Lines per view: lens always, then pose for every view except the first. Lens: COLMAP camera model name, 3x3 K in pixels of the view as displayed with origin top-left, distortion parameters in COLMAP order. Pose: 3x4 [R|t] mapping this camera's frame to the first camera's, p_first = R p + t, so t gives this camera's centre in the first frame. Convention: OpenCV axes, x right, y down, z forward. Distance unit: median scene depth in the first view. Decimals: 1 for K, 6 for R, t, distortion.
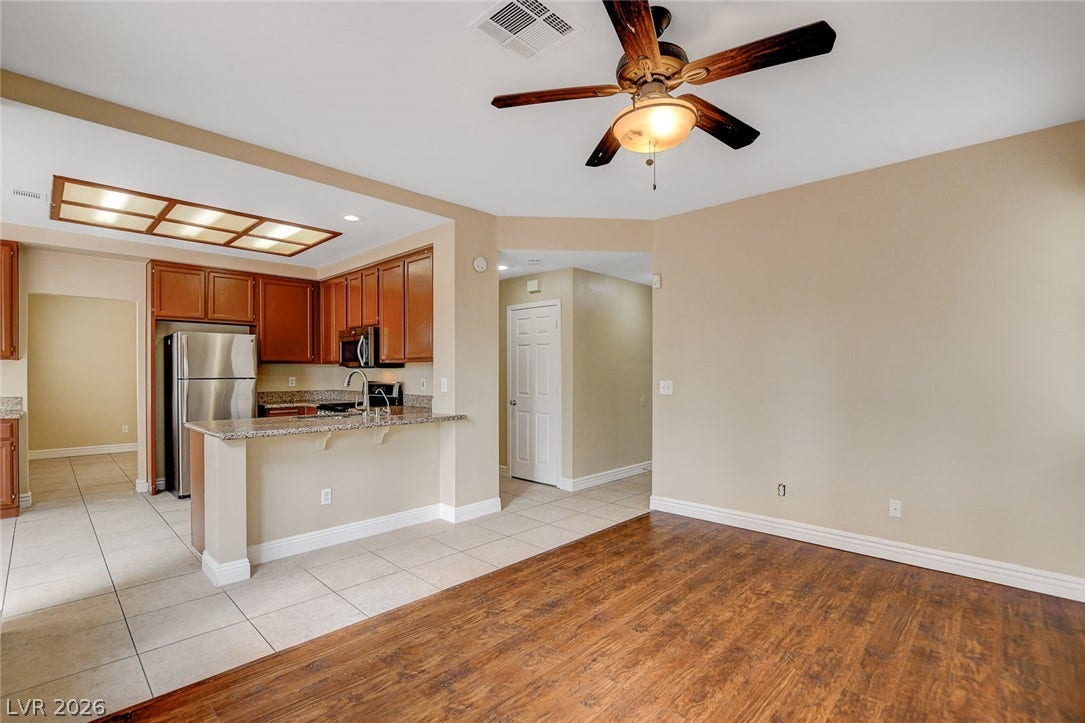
lens RADIAL K [[492.2, 0, 548.2], [0, 492.2, 365.5], [0, 0, 1]] dist [-0.019020, 0.000232]
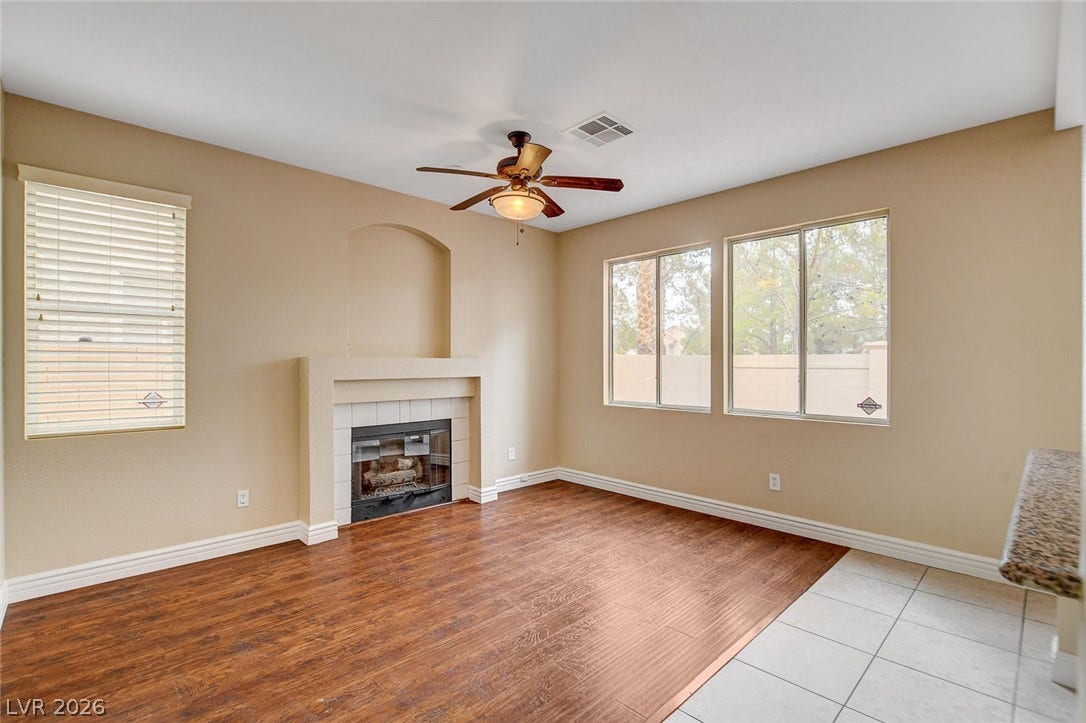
lens RADIAL K [[492.7, 0, 548.7], [0, 492.7, 365.5], [0, 0, 1]] dist [-0.019020, 0.000232]
pose [[-0.999066, -0.003258, 0.043090, 0.034533], [-0.003610, 0.999961, -0.008100, 0.027075], [-0.043062, -0.008248, -0.999038, 1.793532]]
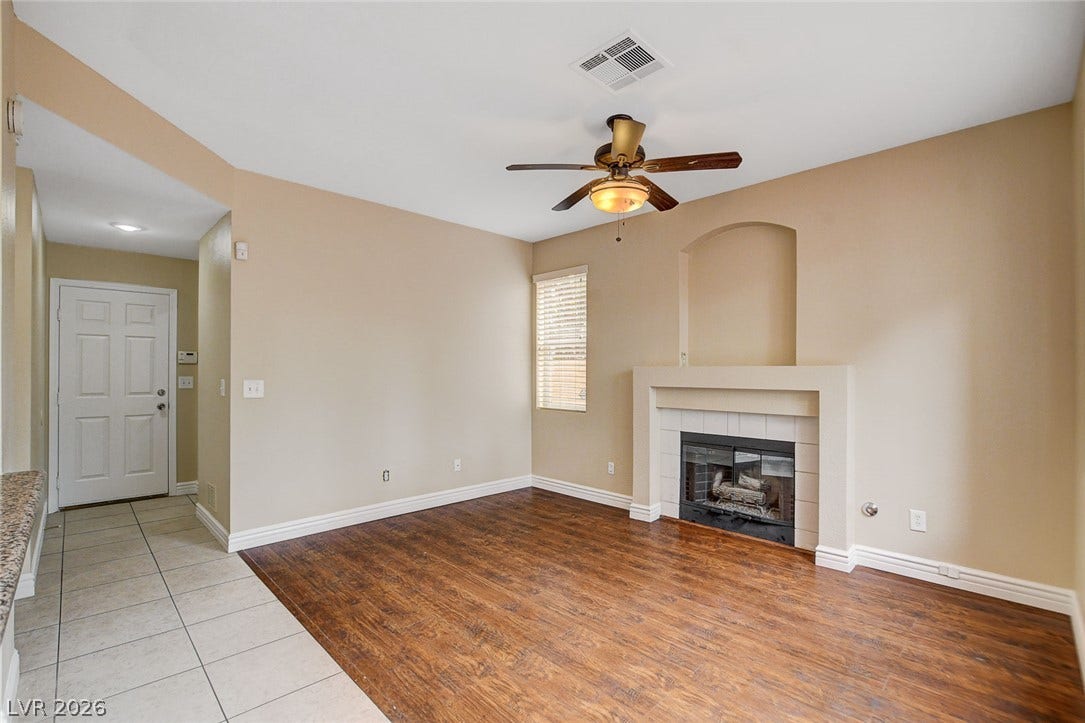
lens RADIAL K [[486.7, 0, 551.0], [0, 486.7, 370.2], [0, 0, 1]] dist [-0.018313, 0.000167]
pose [[0.025501, 0.000634, 0.999675, -0.830491], [-0.015387, 0.999882, -0.000242, 0.013054], [-0.999556, -0.015376, 0.025508, 0.815884]]
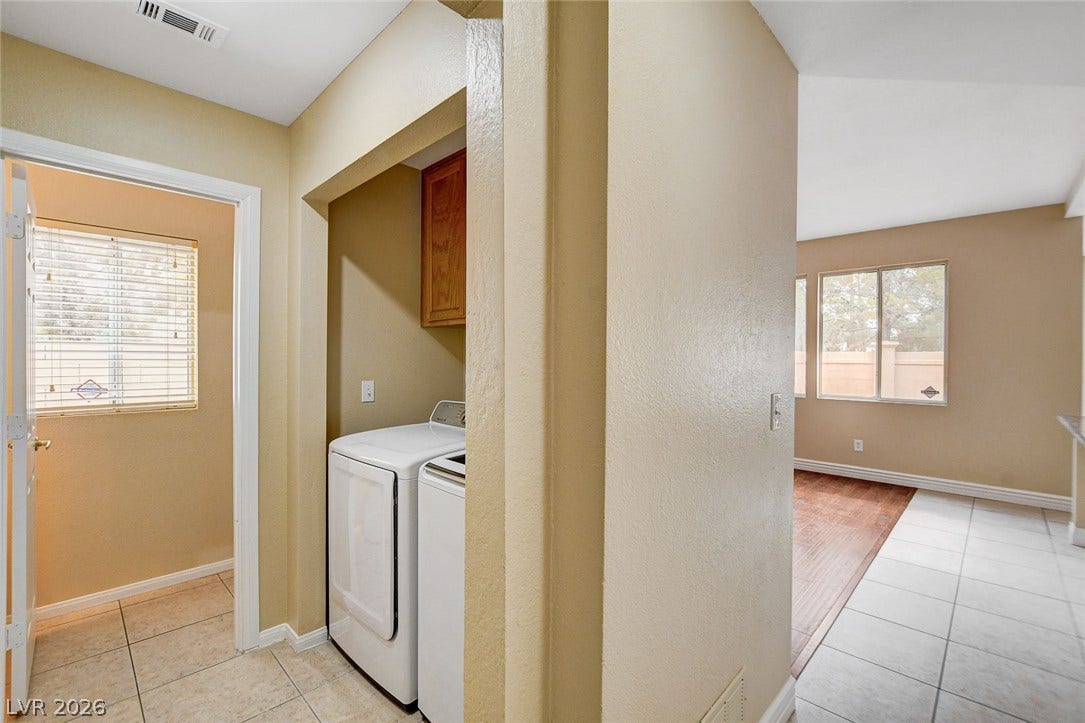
lens RADIAL K [[470.0, 0, 547.5], [0, 470.0, 361.3], [0, 0, 1]] dist [-0.011828, 0.000034]
pose [[-0.999918, -0.007244, 0.010538, 0.673898], [-0.007230, 0.999973, 0.001364, 0.009465], [-0.010547, 0.001287, -0.999944, 2.268397]]
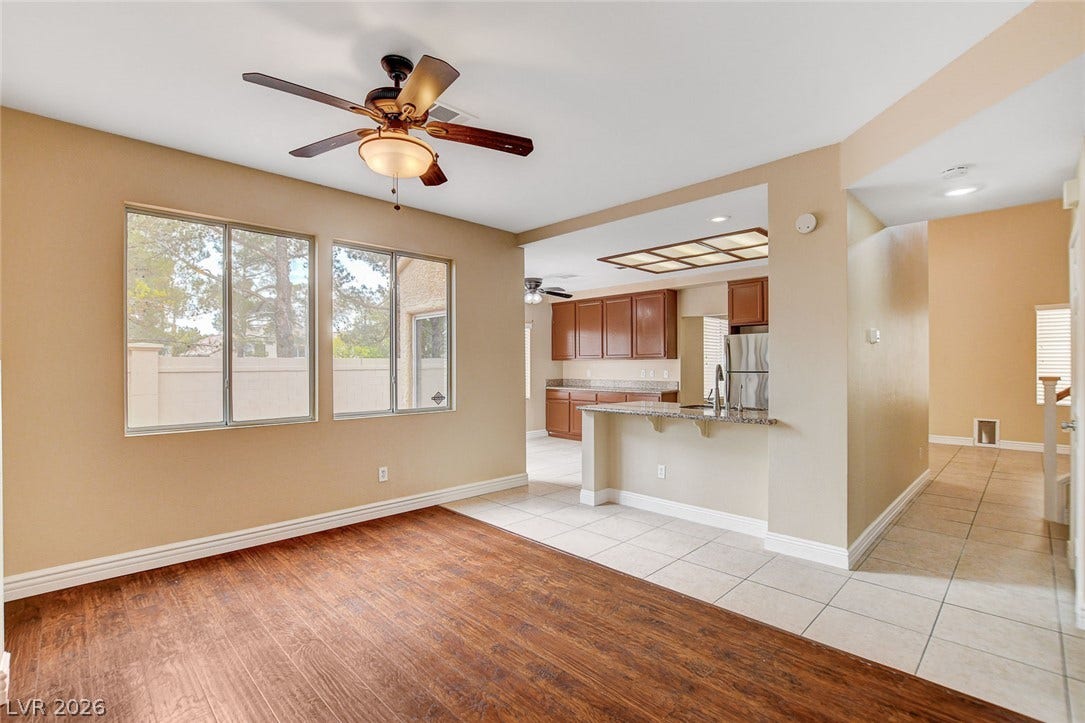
lens RADIAL K [[492.2, 0, 548.2], [0, 492.2, 365.5], [0, 0, 1]] dist [-0.019020, 0.000232]
pose [[-0.030567, -0.002413, -0.999530, 0.949669], [0.013796, 0.999901, -0.002836, 0.013706], [0.999437, -0.013876, -0.030531, 0.978629]]
